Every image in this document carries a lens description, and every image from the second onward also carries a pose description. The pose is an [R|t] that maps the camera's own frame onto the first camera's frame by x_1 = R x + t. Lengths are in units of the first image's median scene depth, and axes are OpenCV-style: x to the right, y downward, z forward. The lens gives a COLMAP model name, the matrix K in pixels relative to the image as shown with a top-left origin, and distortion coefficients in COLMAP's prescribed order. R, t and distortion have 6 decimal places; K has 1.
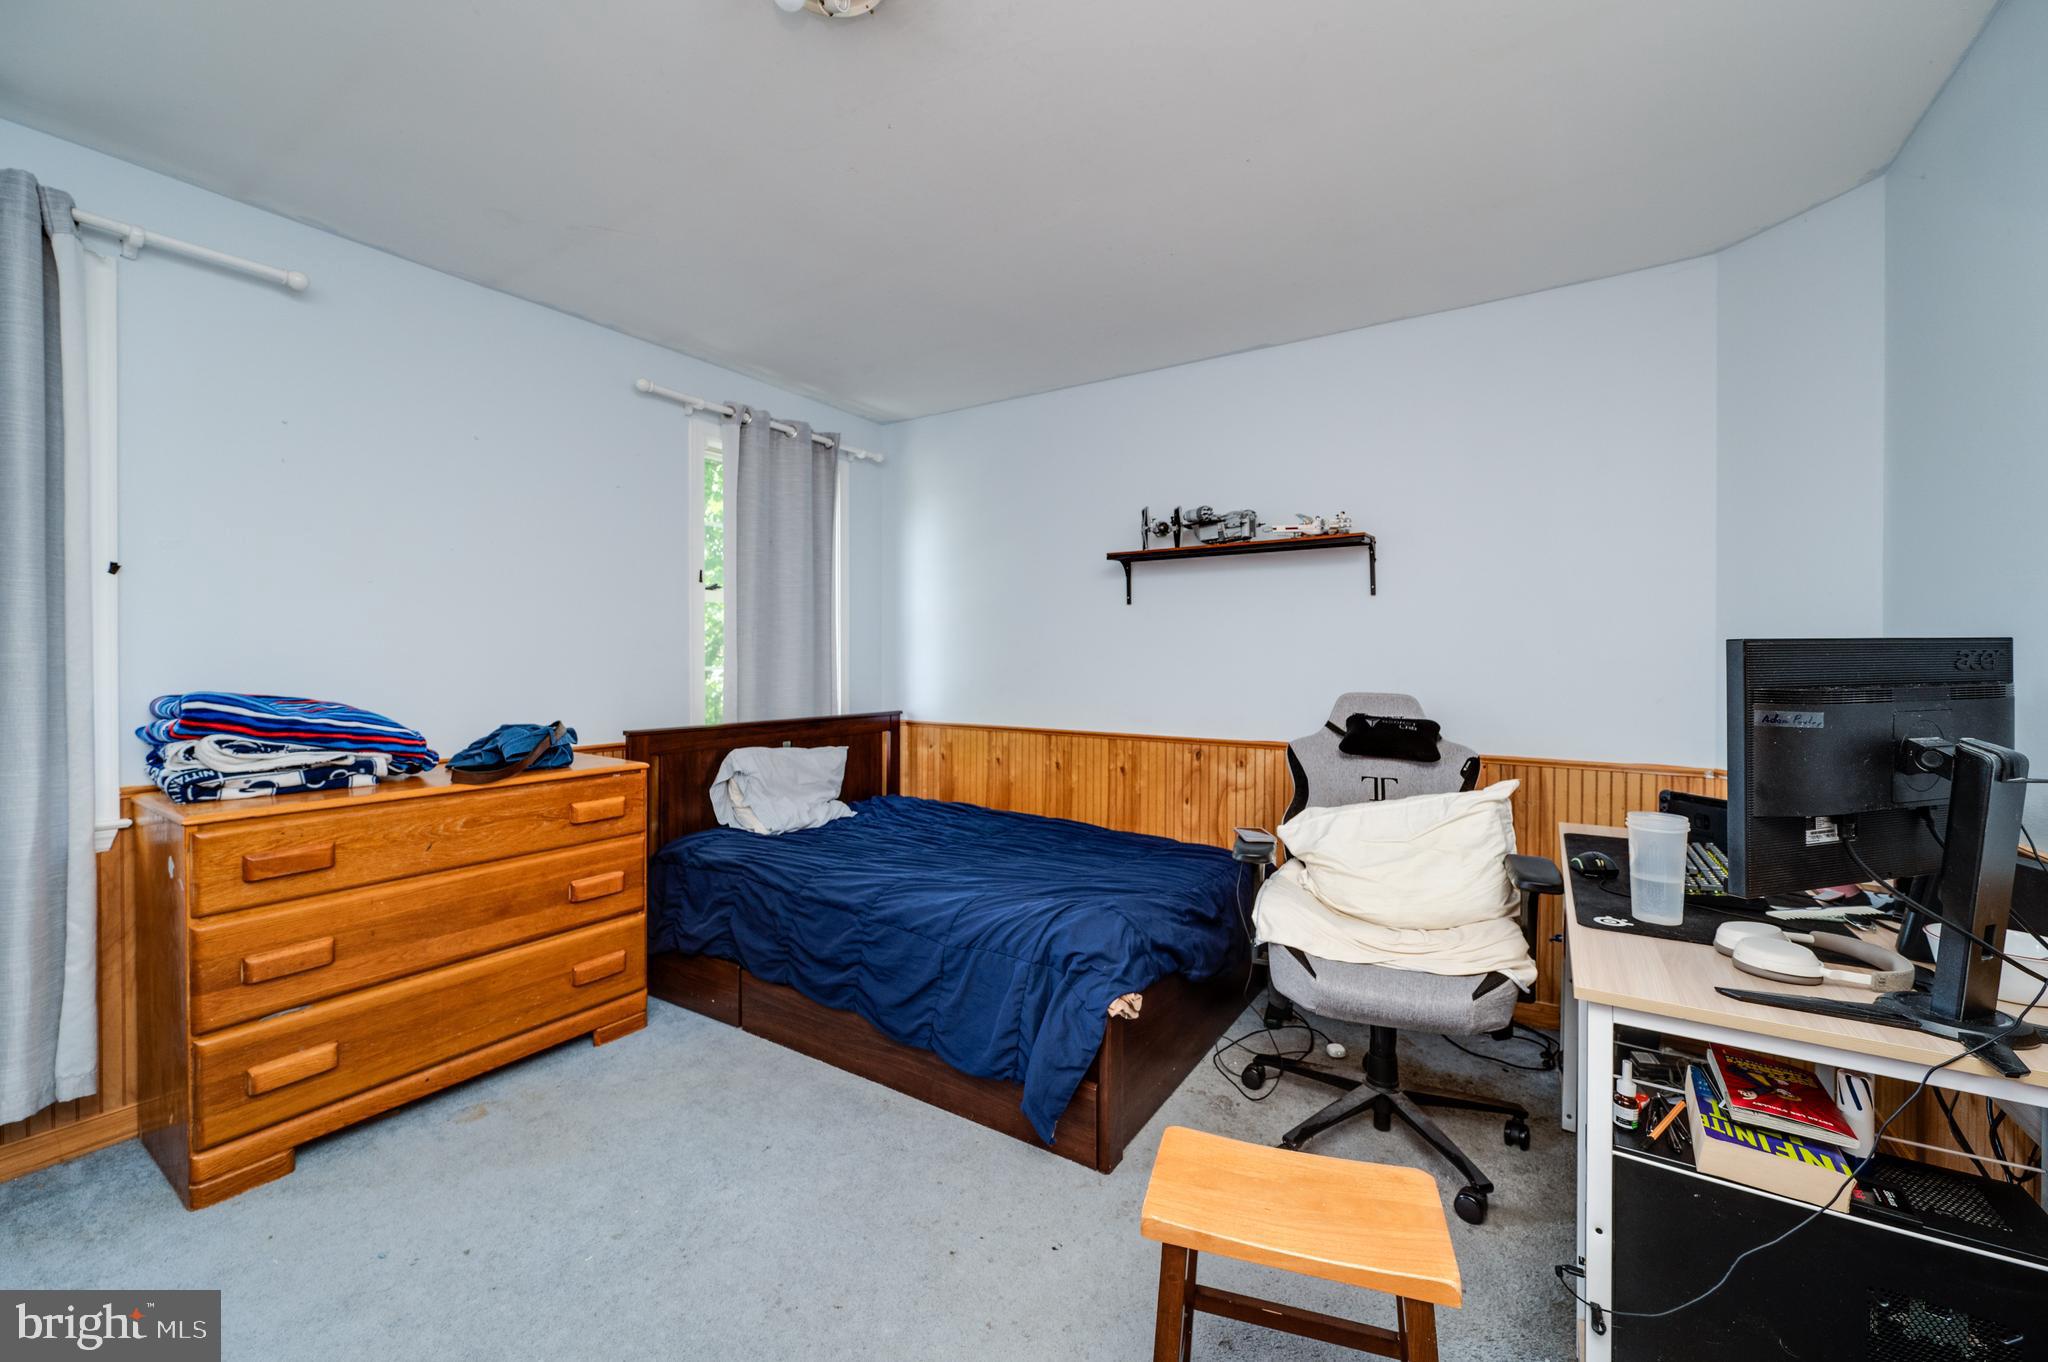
lens RADIAL K [[812.5, 0, 1020.0], [0, 812.5, 663.6], [0, 0, 1]] dist [-0.001875, -0.000193]
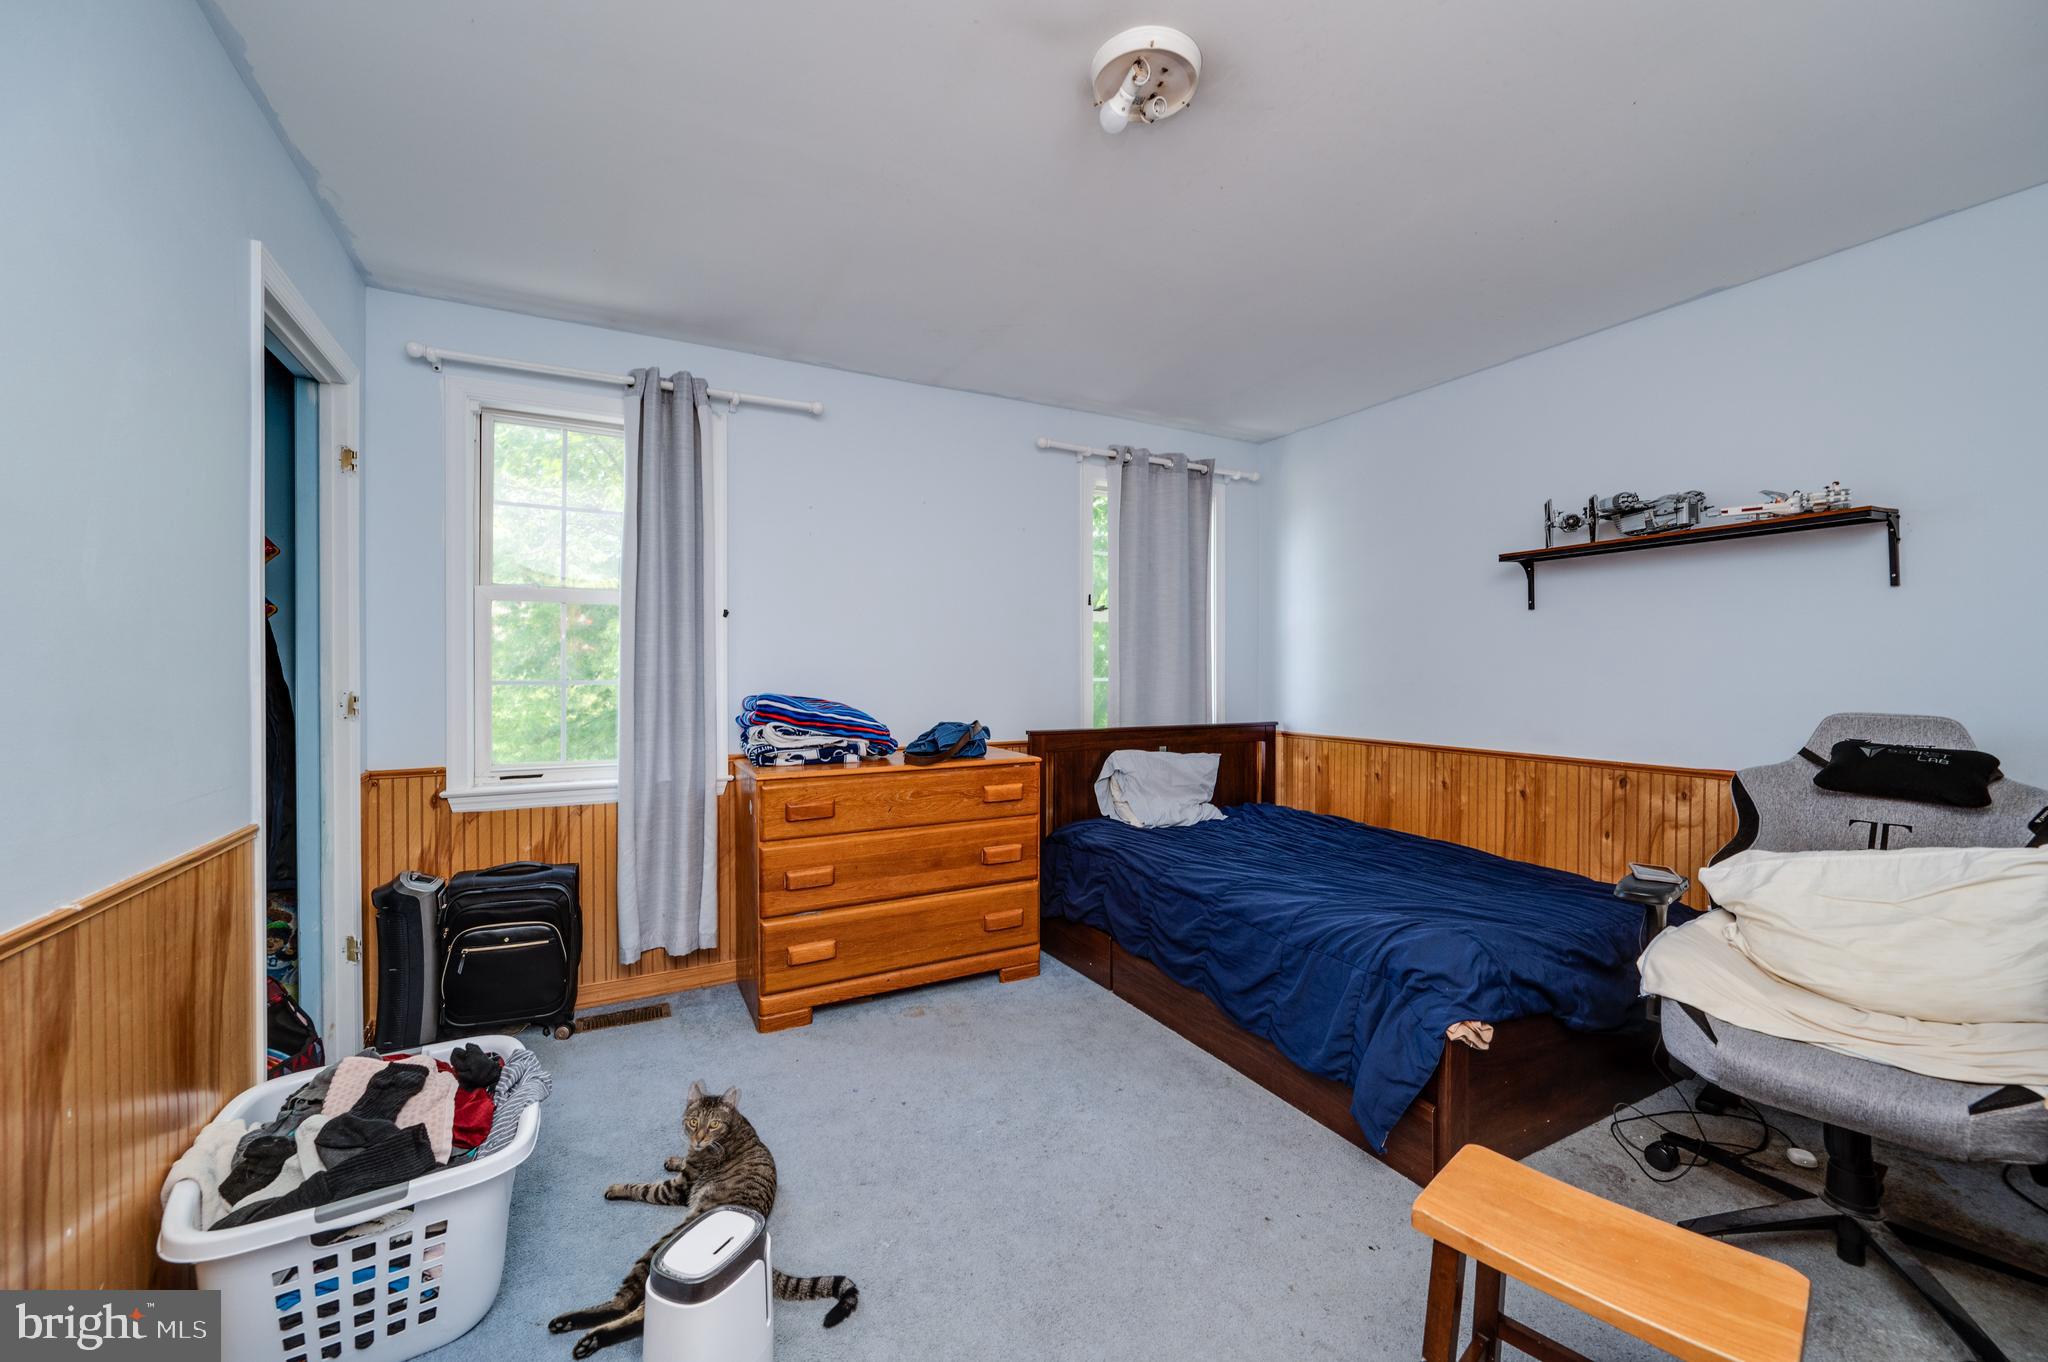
lens RADIAL K [[807.9, 0, 1028.9], [0, 807.9, 677.1], [0, 0, 1]] dist [-0.001134, -0.000396]
pose [[0.879512, 0.001503, -0.475874, 0.107995], [-0.001047, 0.999999, 0.001223, 0.001635], [0.475875, -0.000578, 0.879513, -0.071461]]
